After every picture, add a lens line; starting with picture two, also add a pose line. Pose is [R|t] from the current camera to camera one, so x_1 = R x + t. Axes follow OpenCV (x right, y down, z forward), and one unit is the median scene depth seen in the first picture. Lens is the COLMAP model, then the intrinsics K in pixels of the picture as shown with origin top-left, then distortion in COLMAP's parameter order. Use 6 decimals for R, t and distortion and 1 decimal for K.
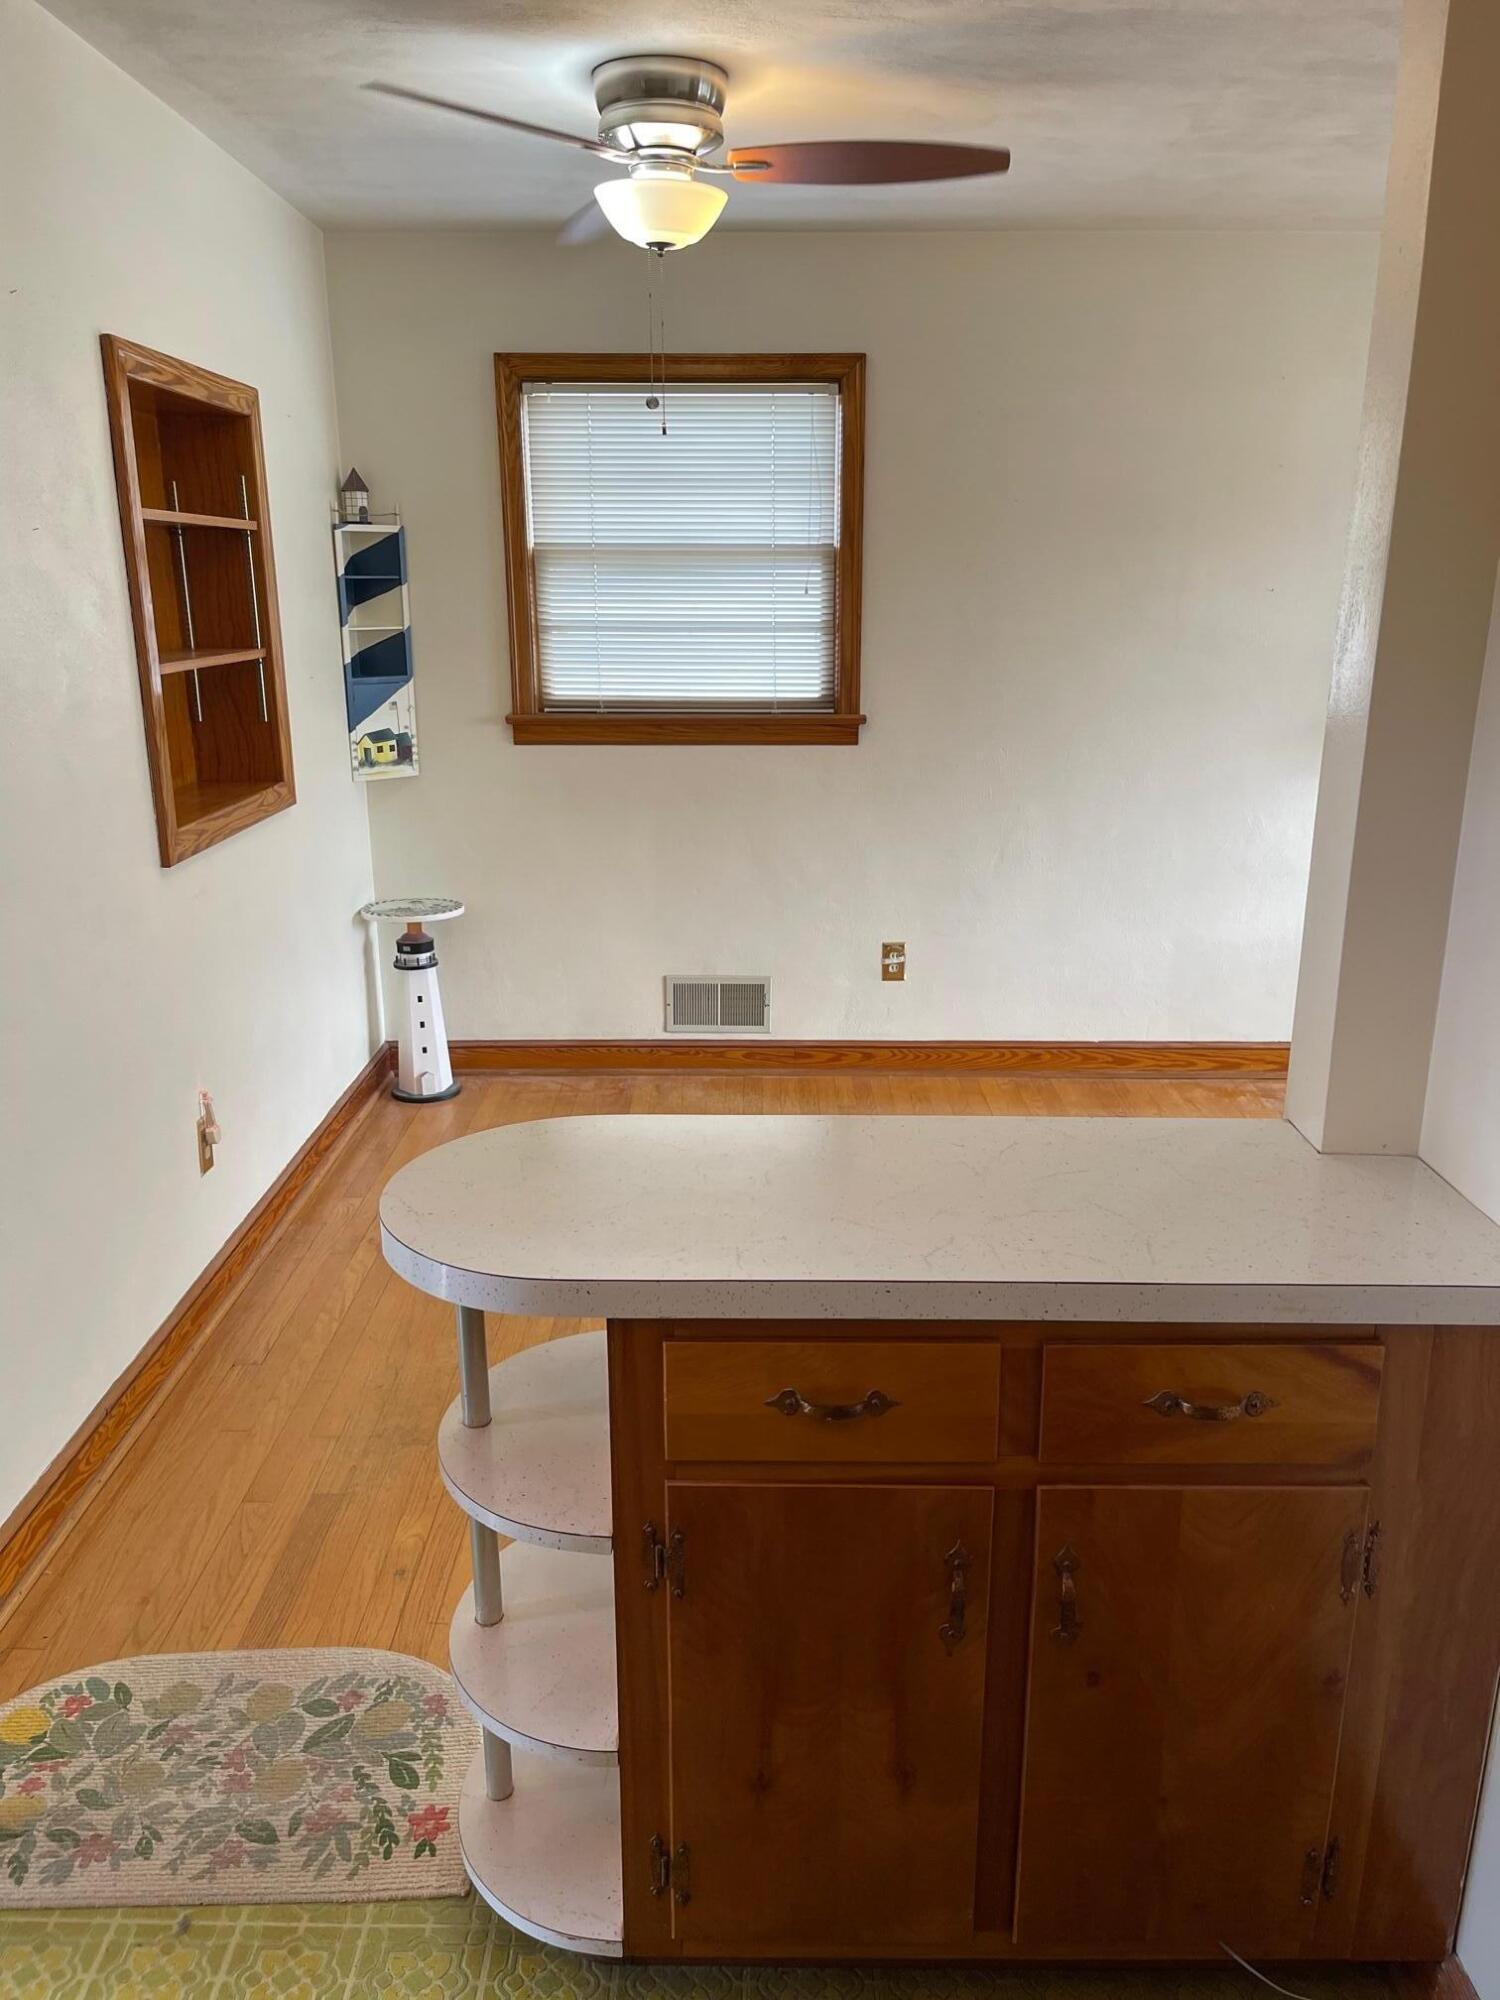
lens RADIAL K [[1485.4, 0, 749.4], [0, 1485.4, 1036.0], [0, 0, 1]] dist [0.028146, -0.041768]
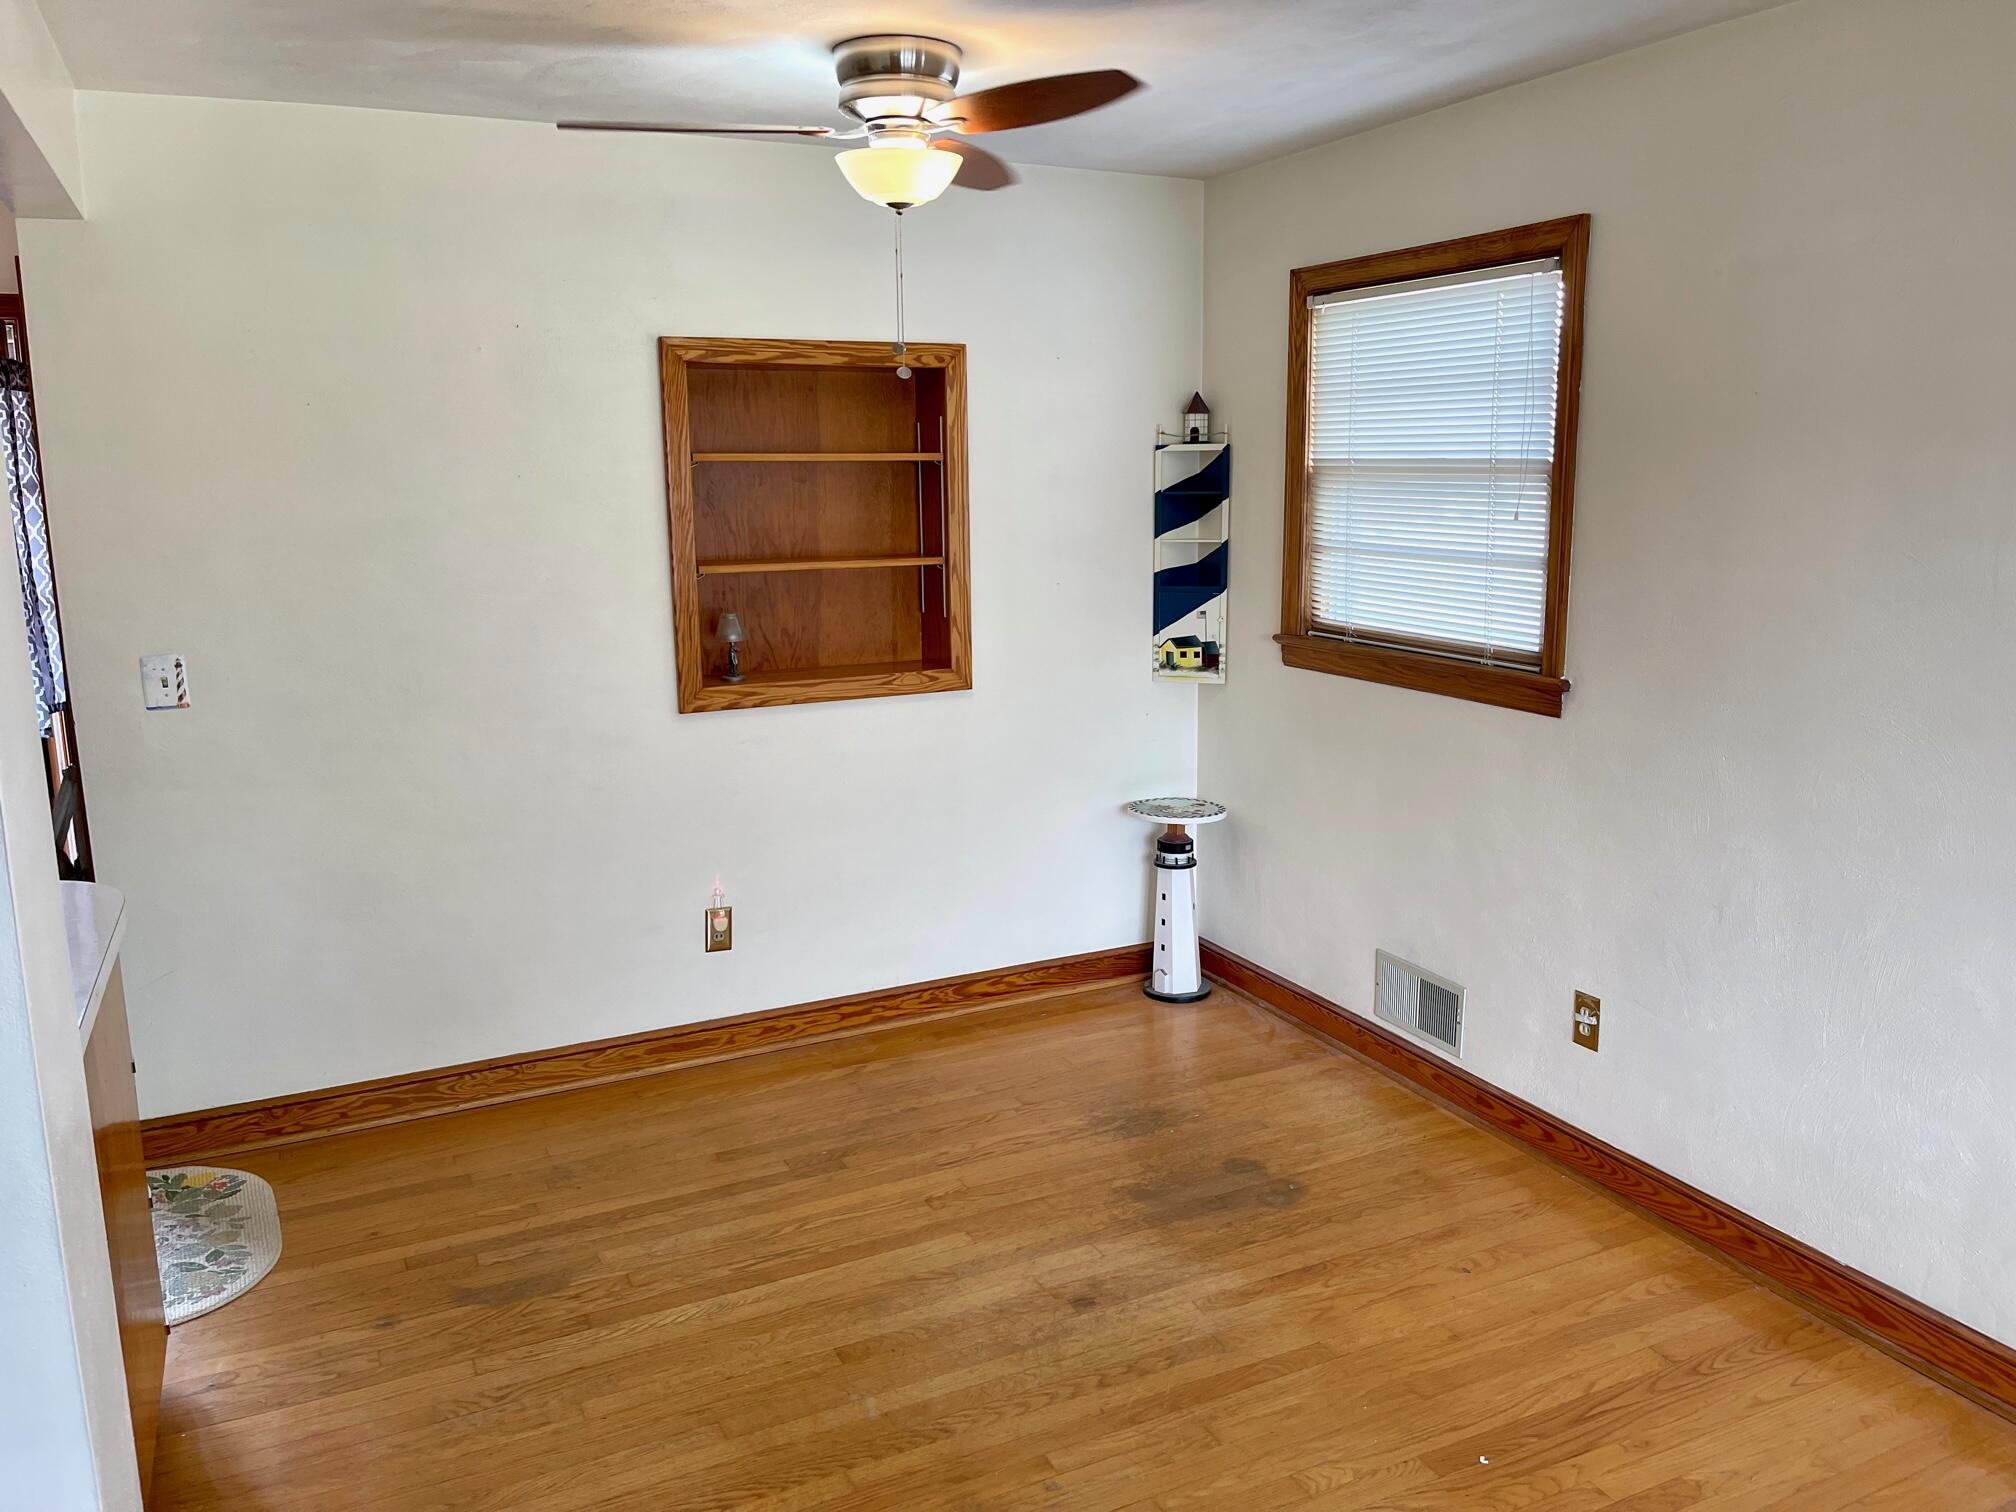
lens RADIAL K [[1520.2, 0, 1011.1], [0, 1520.2, 757.1], [0, 0, 1]] dist [0.079550, -0.076445]
pose [[0.442258, 0.169318, -0.880761, 0.643324], [-0.253819, 0.965502, 0.058158, -0.154443], [0.860223, 0.197833, 0.469977, 0.412363]]
